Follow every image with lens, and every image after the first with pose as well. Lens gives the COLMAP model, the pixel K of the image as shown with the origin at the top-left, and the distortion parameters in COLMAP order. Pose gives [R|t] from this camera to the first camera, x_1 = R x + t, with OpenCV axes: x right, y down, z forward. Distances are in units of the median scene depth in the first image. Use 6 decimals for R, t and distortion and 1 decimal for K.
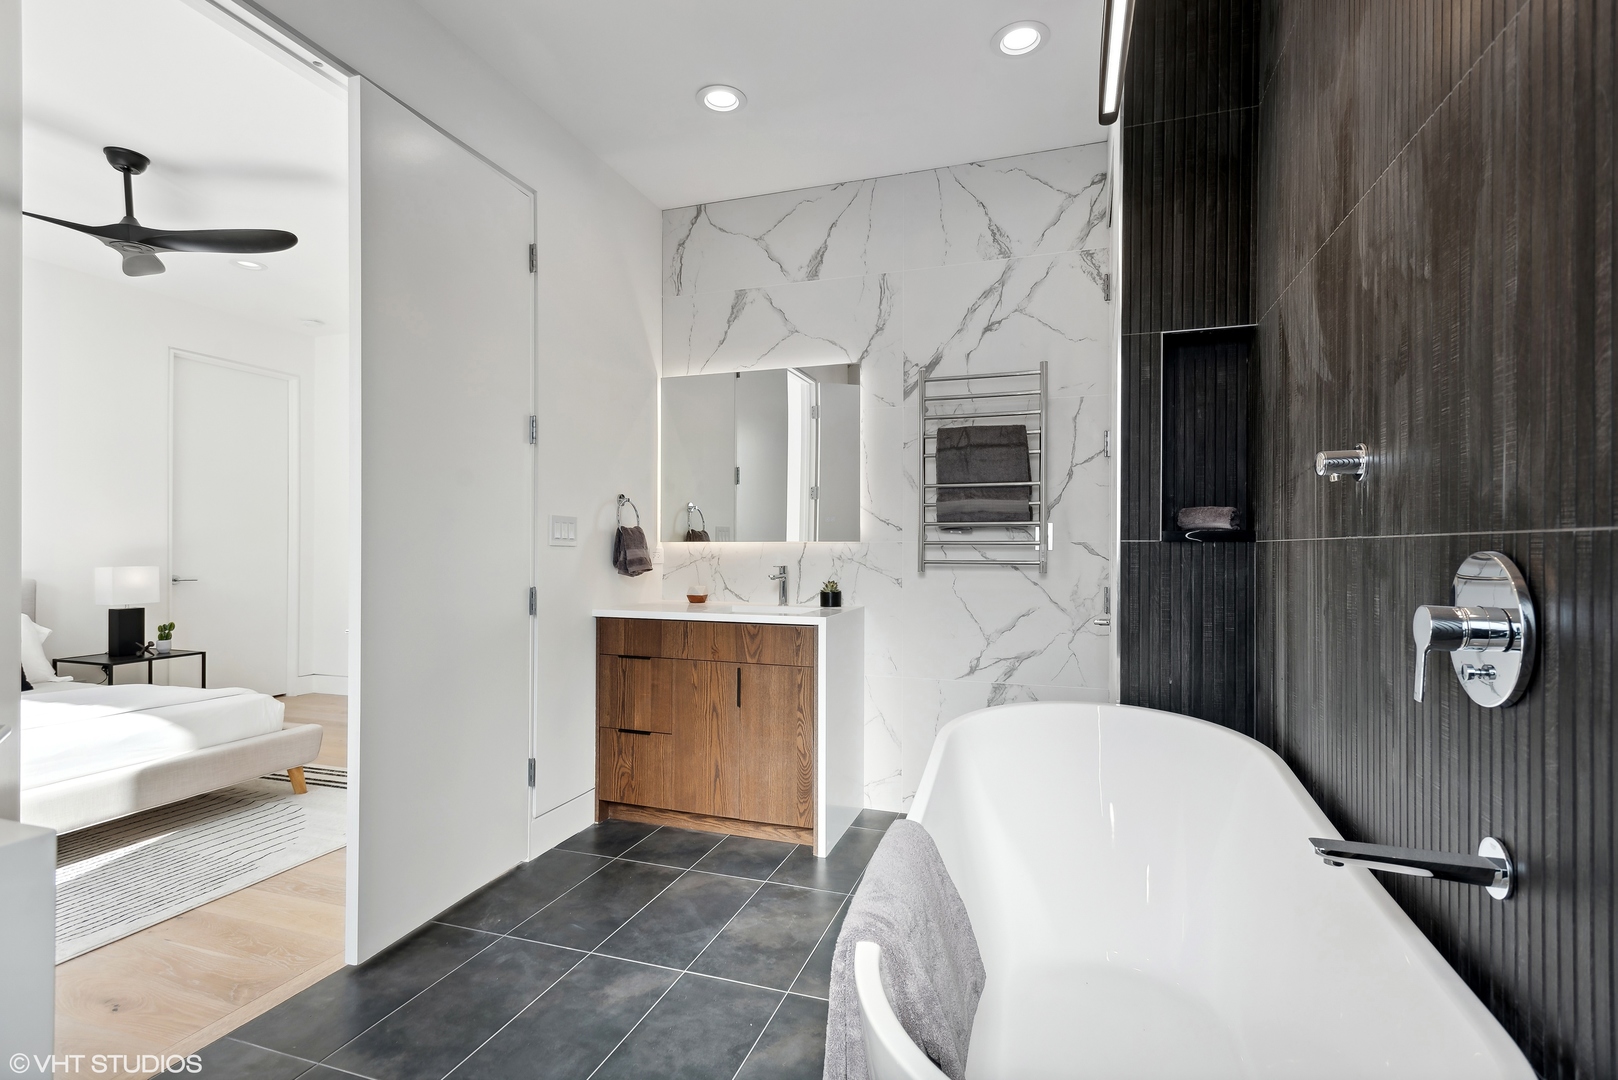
lens RADIAL K [[777.6, 0, 808.1], [0, 777.6, 539.4], [0, 0, 1]] dist [0.013830, -0.004677]
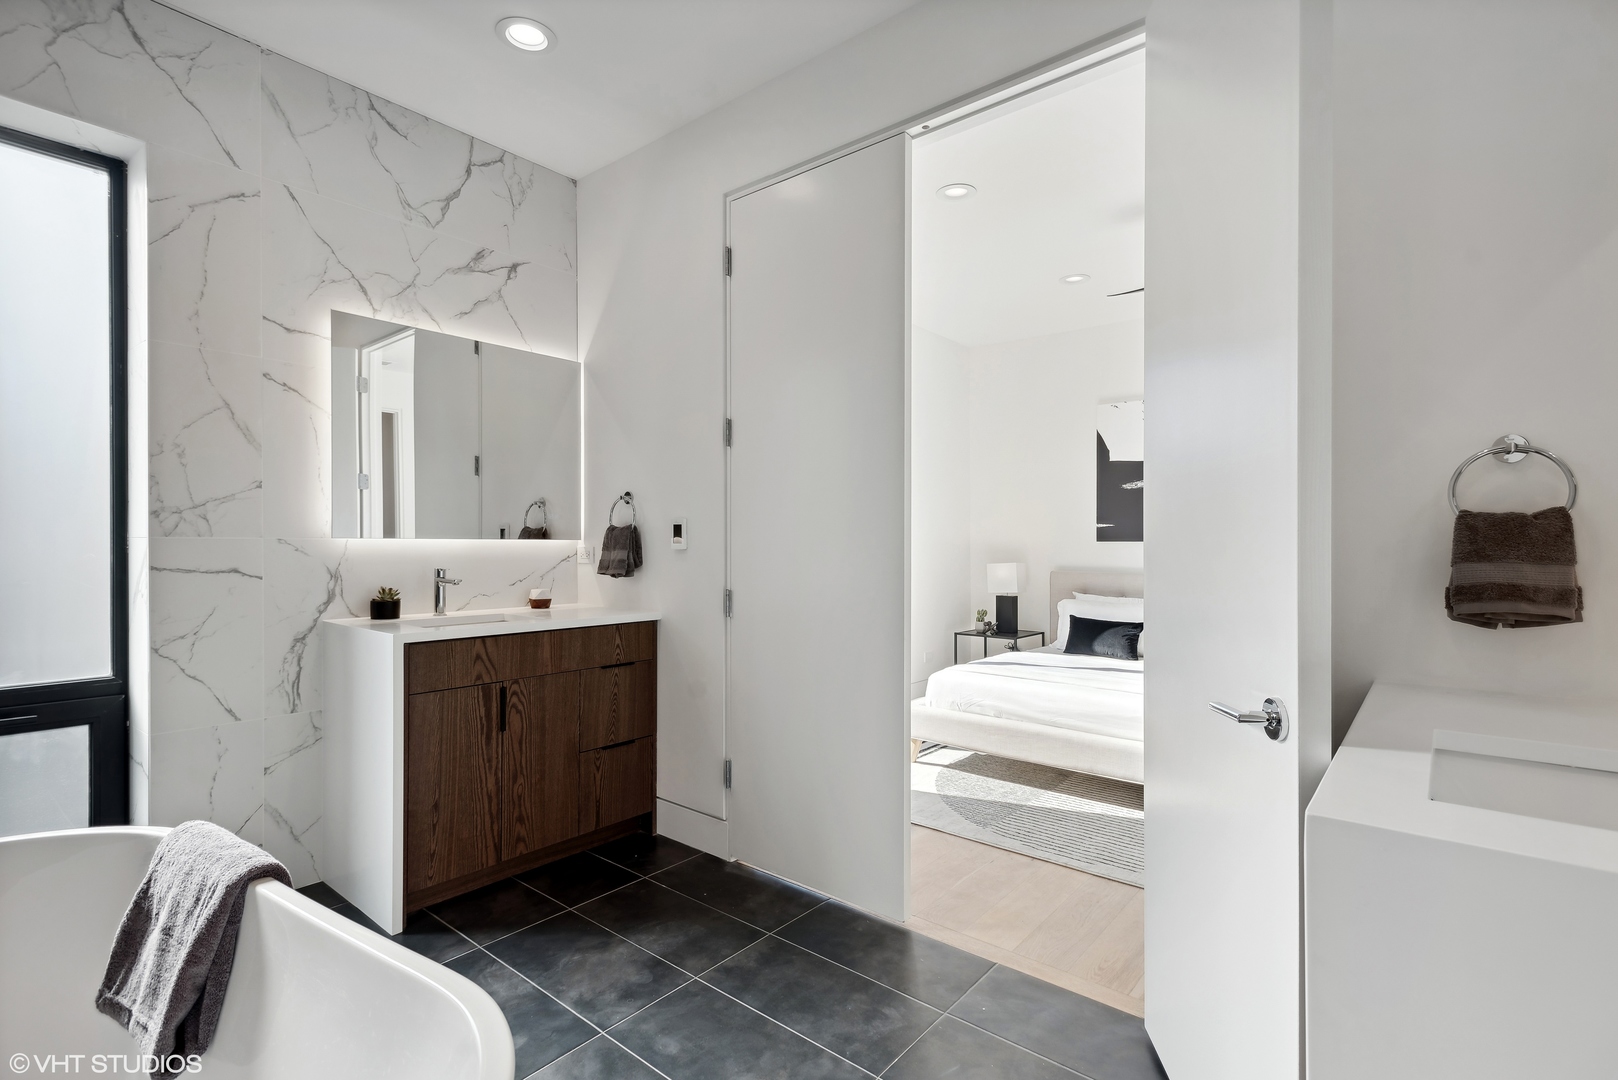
lens RADIAL K [[777.6, 0, 810.6], [0, 777.6, 541.7], [0, 0, 1]] dist [0.013830, -0.004677]
pose [[-0.369839, -0.005386, -0.929080, 0.461408], [-0.000693, 0.999985, -0.005521, 0.008711], [0.929096, -0.001399, -0.369837, 1.227410]]
